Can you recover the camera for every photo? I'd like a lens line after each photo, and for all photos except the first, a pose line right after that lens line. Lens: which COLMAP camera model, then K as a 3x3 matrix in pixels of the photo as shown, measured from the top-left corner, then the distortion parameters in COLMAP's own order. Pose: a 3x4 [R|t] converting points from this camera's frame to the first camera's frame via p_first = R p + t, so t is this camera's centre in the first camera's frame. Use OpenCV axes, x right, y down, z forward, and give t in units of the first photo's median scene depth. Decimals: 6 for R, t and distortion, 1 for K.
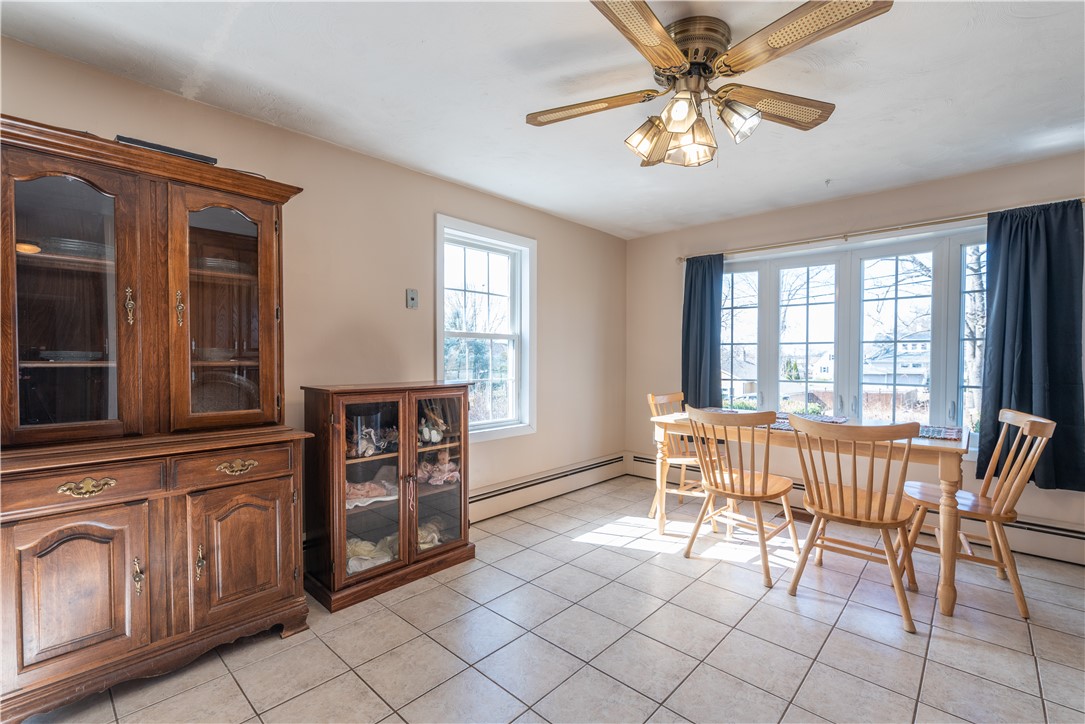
lens RADIAL K [[473.3, 0, 540.2], [0, 473.3, 370.8], [0, 0, 1]] dist [0.000946, -0.000249]
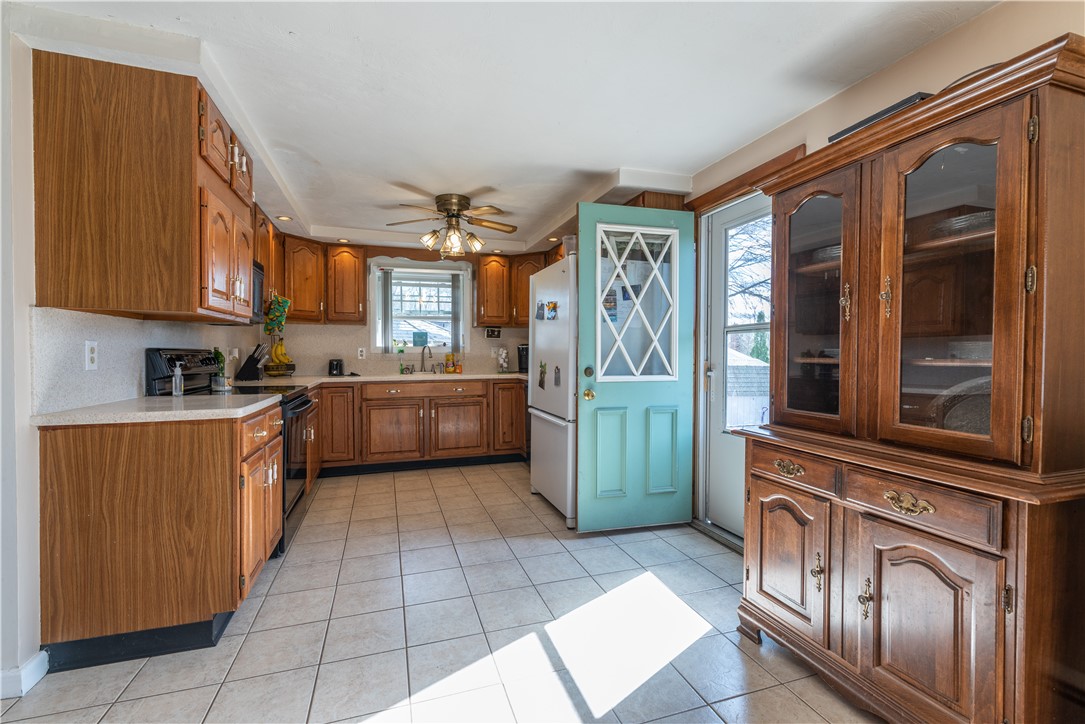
lens RADIAL K [[478.7, 0, 542.5], [0, 478.7, 362.0], [0, 0, 1]] dist [0.000389, -0.000033]
pose [[-0.483886, 0.014835, -0.875006, 0.302970], [-0.026171, 0.999164, 0.031412, -0.027544], [0.874740, 0.038100, -0.483093, 0.919732]]
